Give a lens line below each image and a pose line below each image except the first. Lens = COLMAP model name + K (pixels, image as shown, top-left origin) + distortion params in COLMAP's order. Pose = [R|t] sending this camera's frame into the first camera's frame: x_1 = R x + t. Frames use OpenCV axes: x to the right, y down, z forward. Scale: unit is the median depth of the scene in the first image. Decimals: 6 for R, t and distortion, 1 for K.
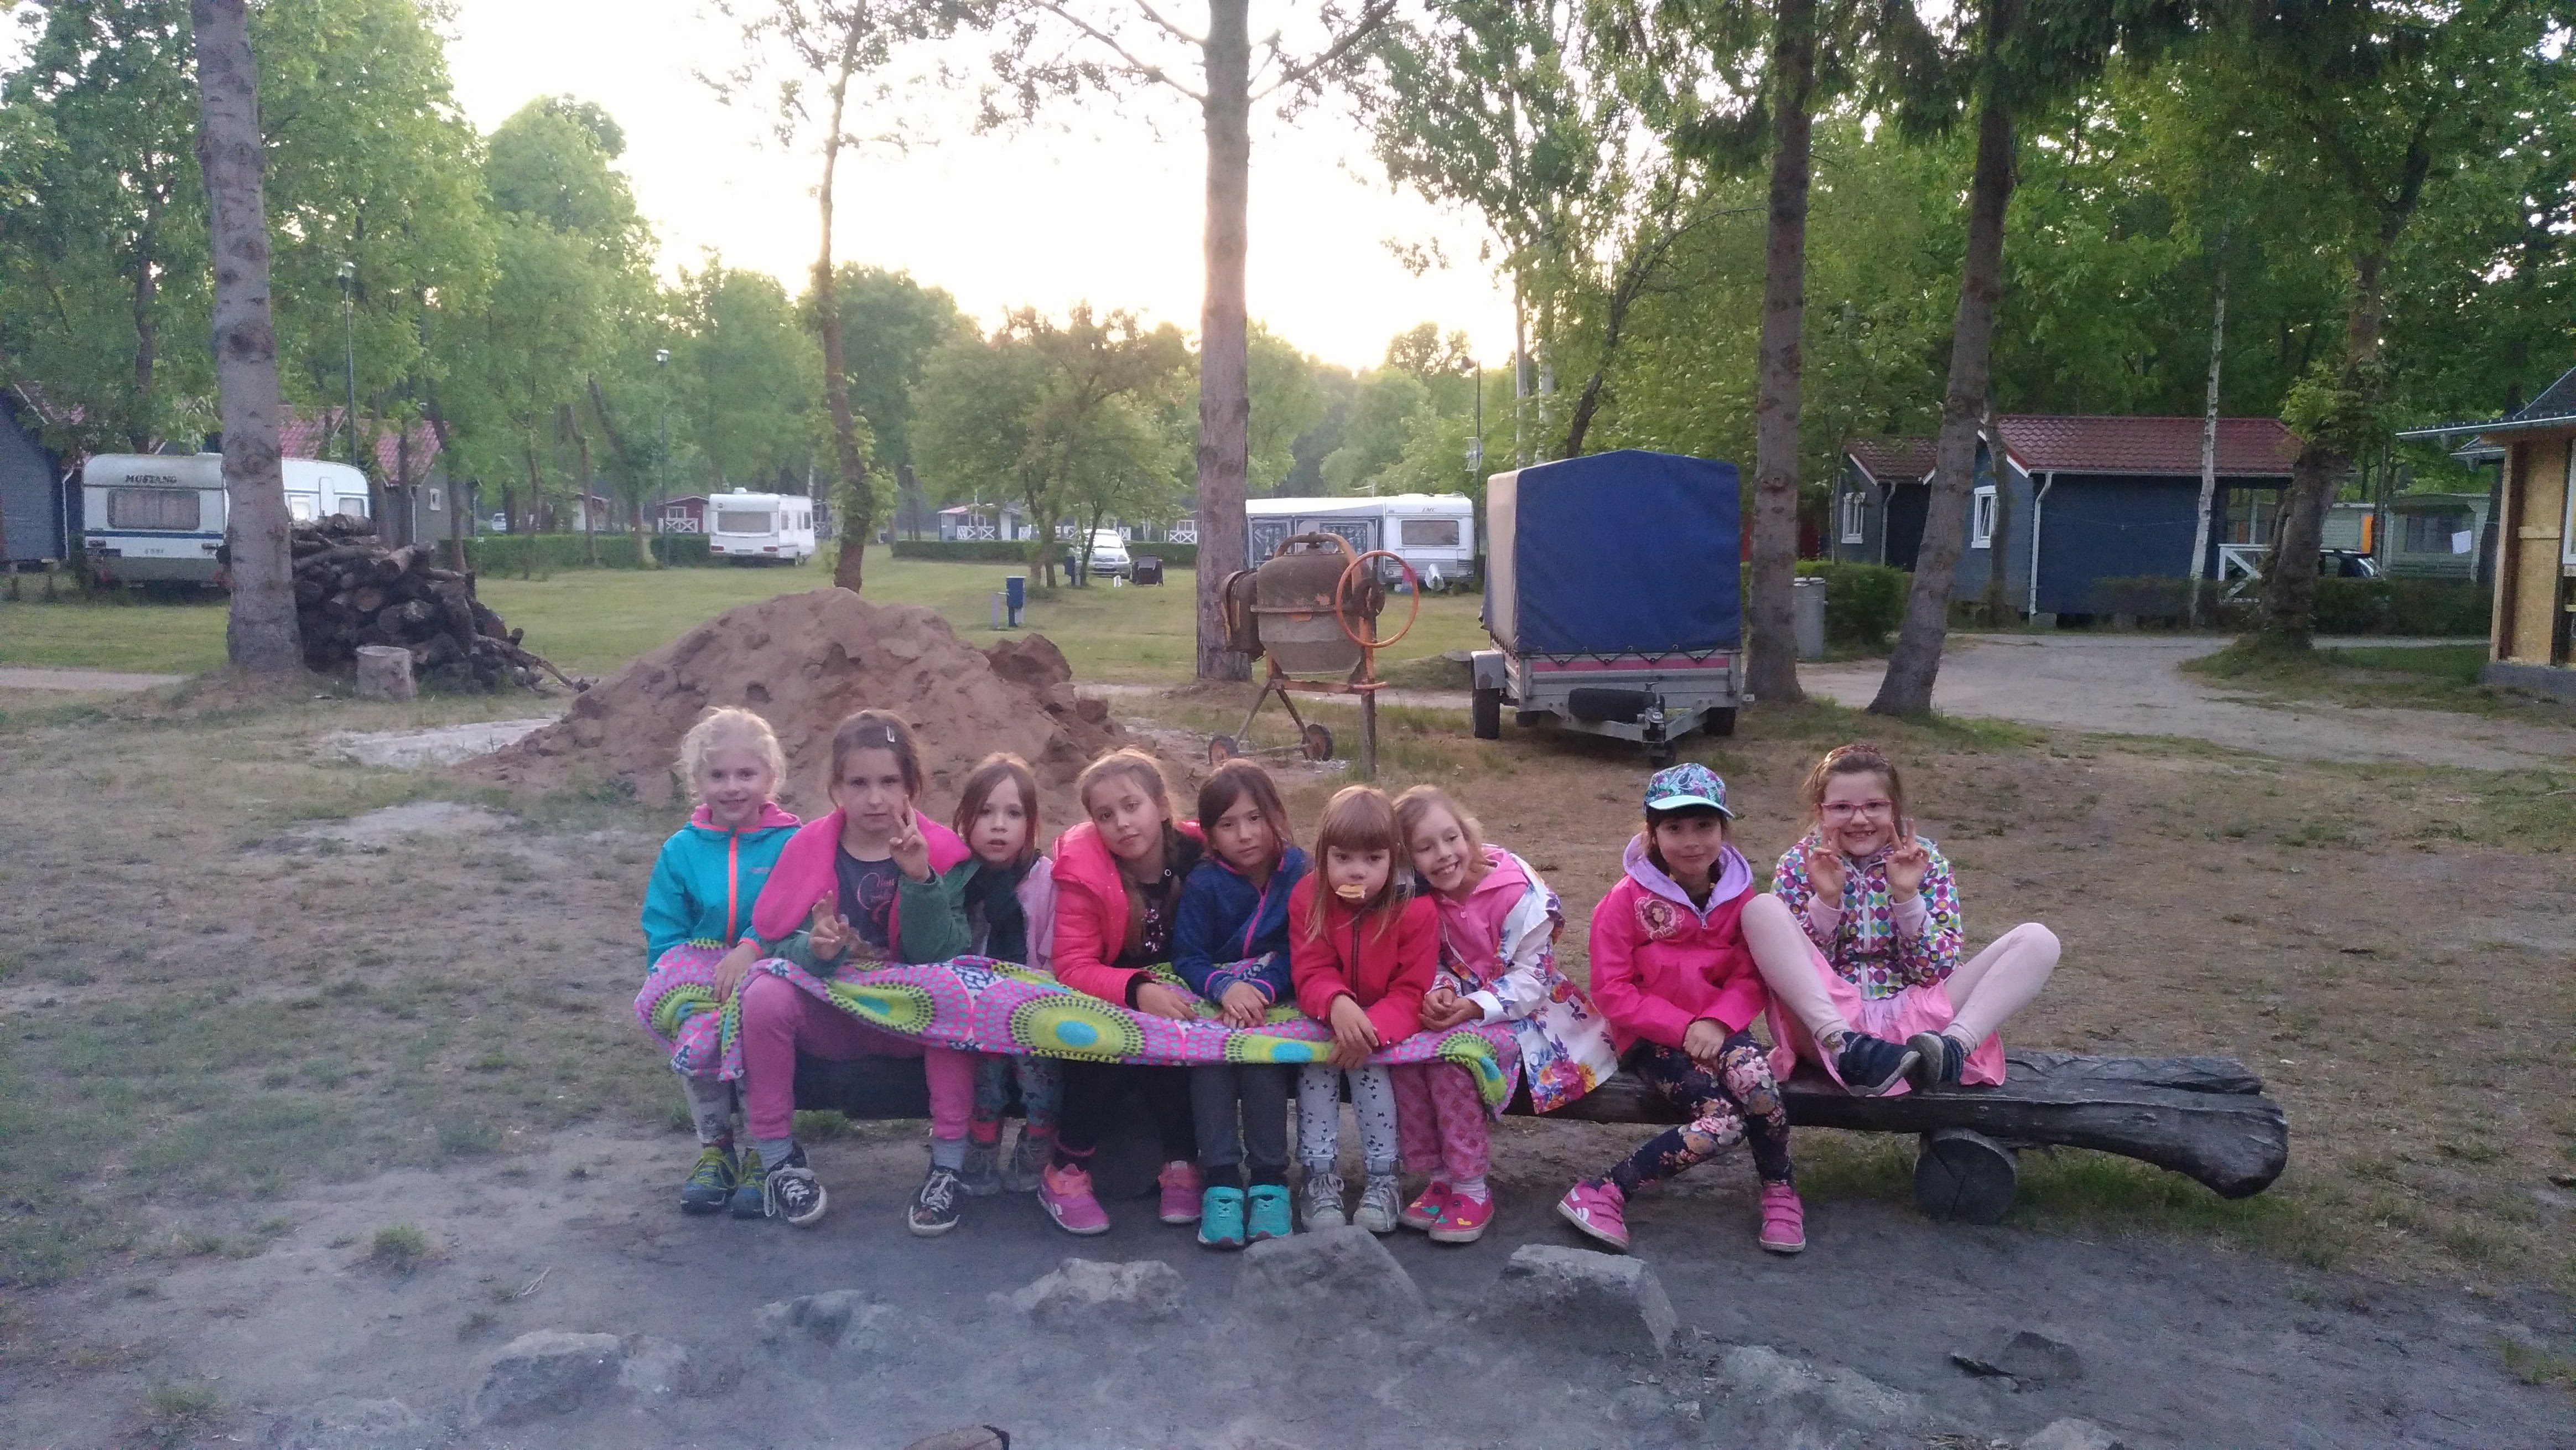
lens RADIAL K [[2068.5, 0, 1302.3], [0, 2068.5, 754.8], [0, 0, 1]] dist [-0.029916, 0.141944]
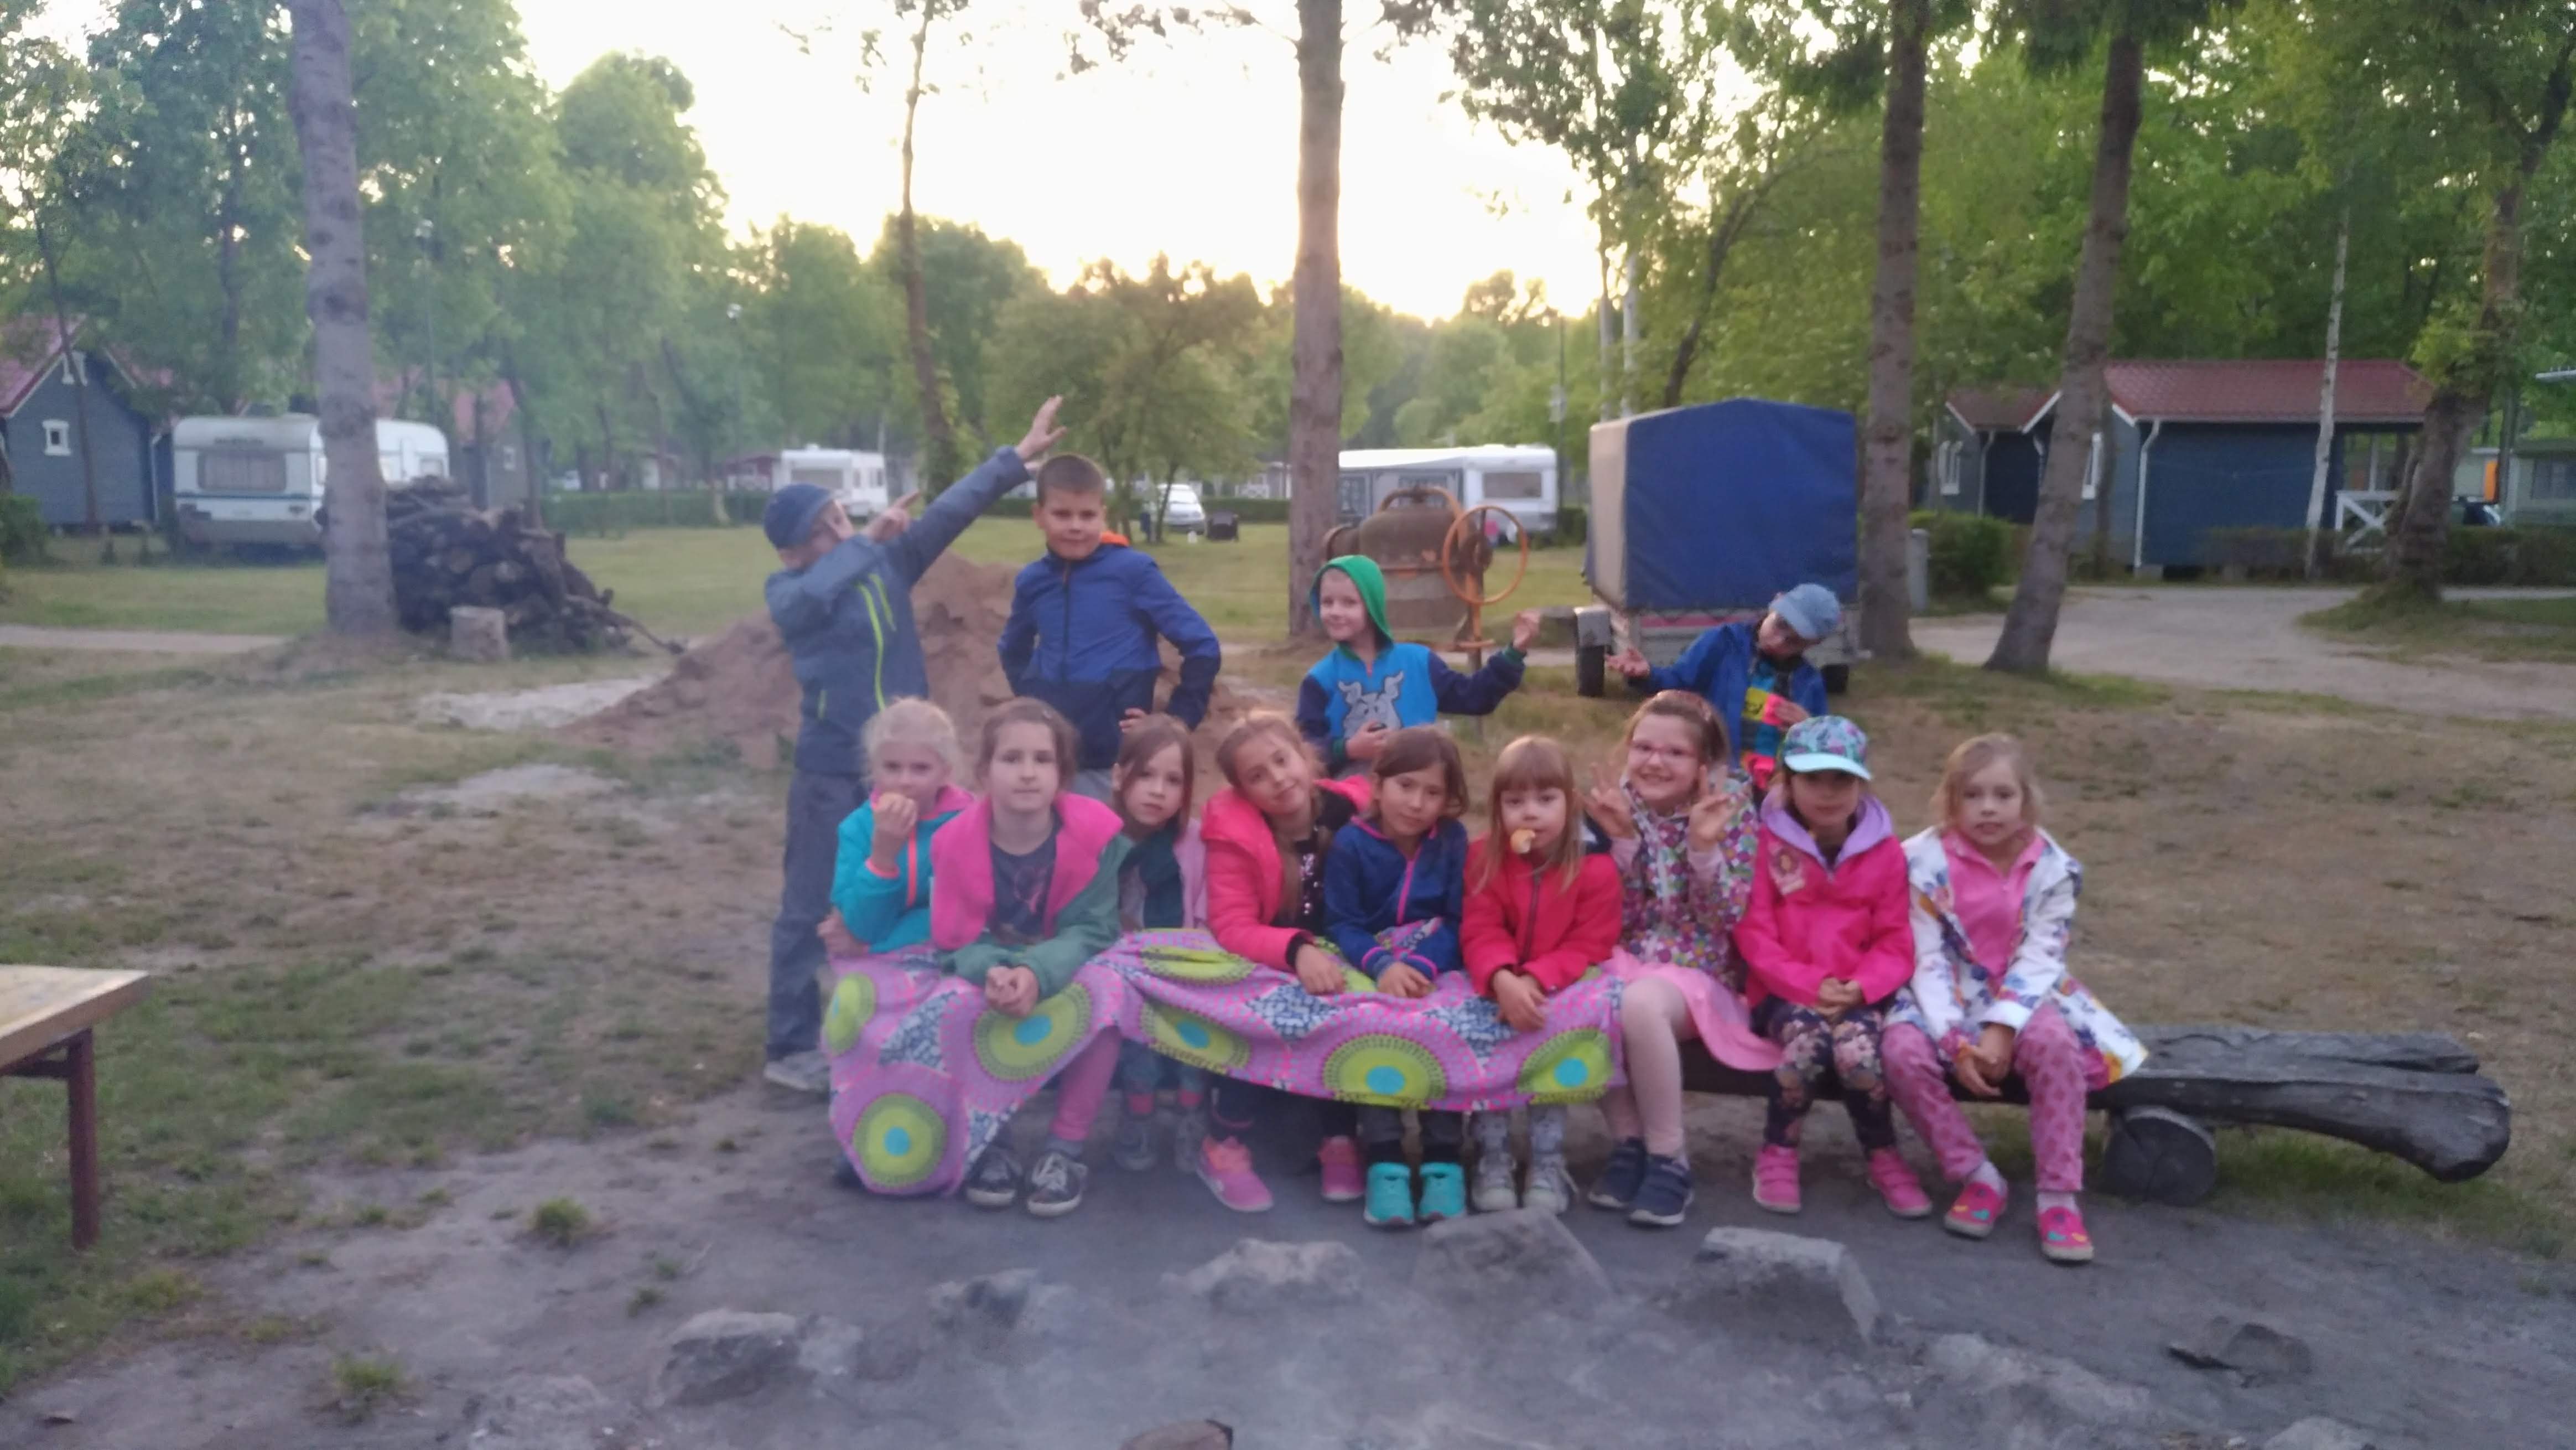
lens RADIAL K [[2094.3, 0, 1298.8], [0, 2094.3, 766.1], [0, 0, 1]] dist [-0.035561, 0.131416]
pose [[0.999381, -0.001626, -0.035147, -0.013116], [0.002532, 0.999665, 0.025745, -0.000978], [0.035093, -0.025818, 0.999050, 0.005925]]
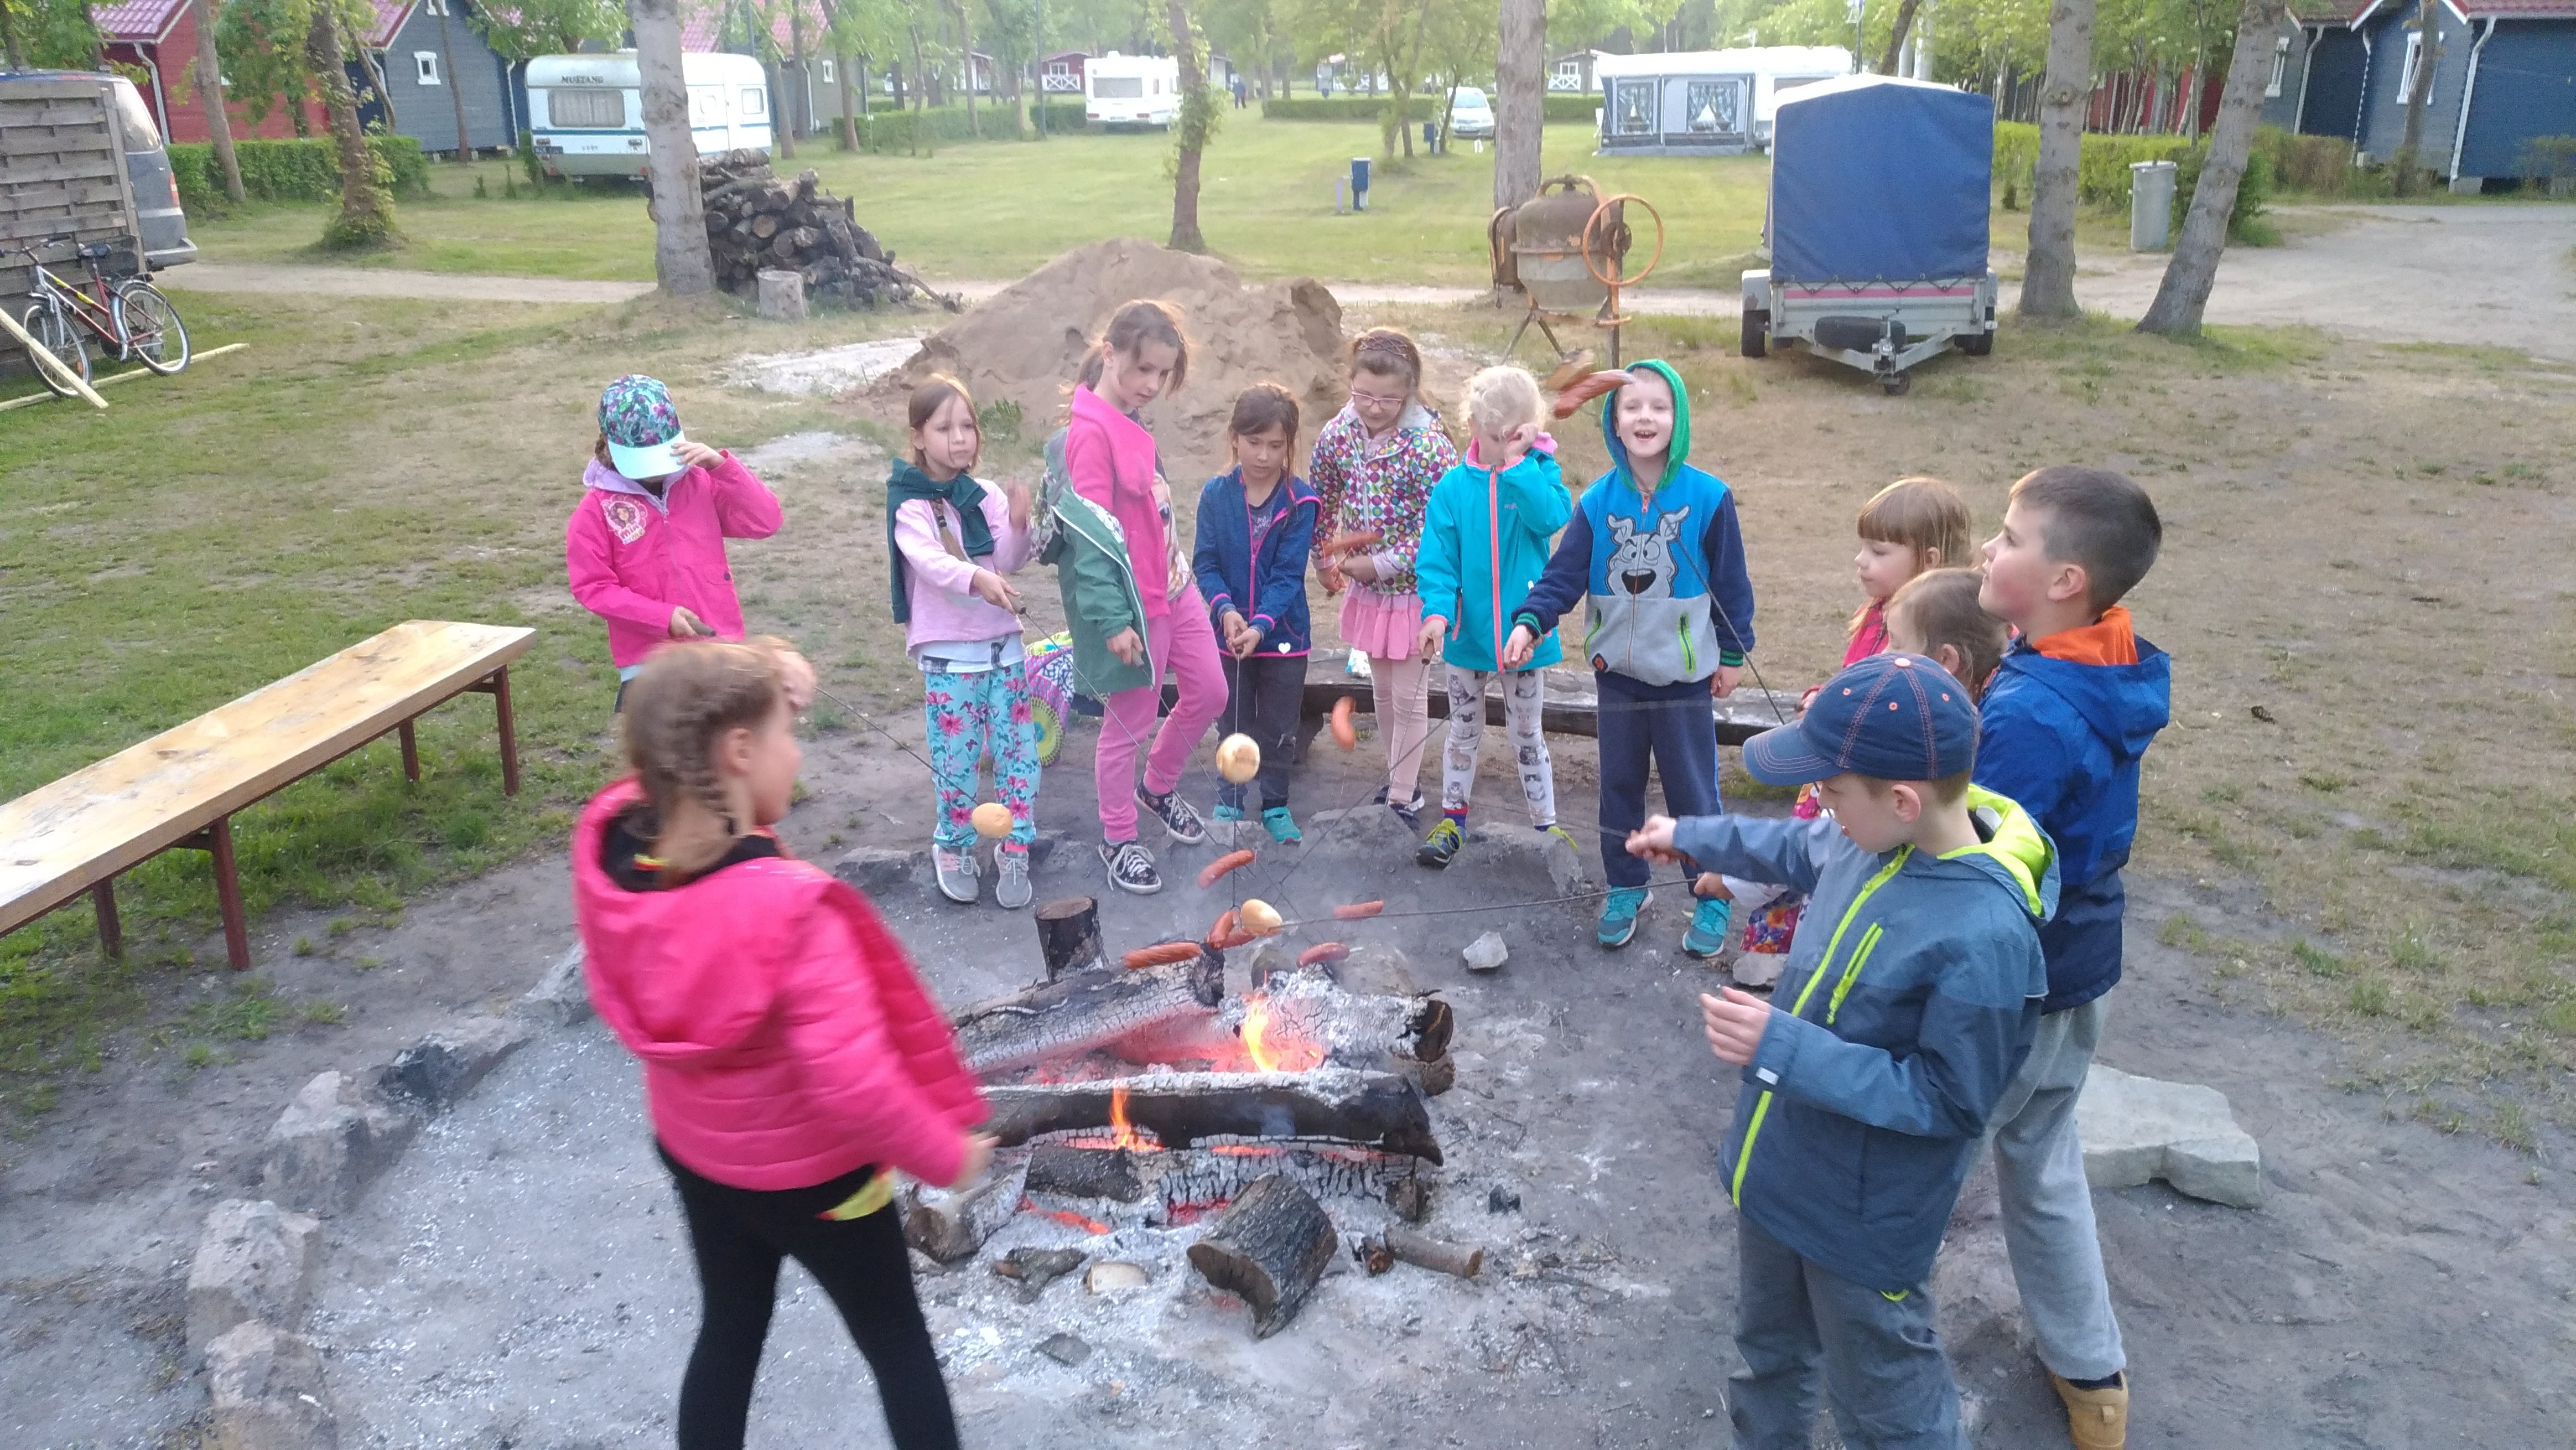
lens RADIAL K [[2094.3, 0, 1298.8], [0, 2094.3, 766.1], [0, 0, 1]] dist [-0.035561, 0.131416]
pose [[0.982261, 0.038408, -0.183544, 0.060996], [0.001891, 0.976721, 0.214506, -0.031165], [0.187510, -0.211048, 0.959322, -0.114735]]
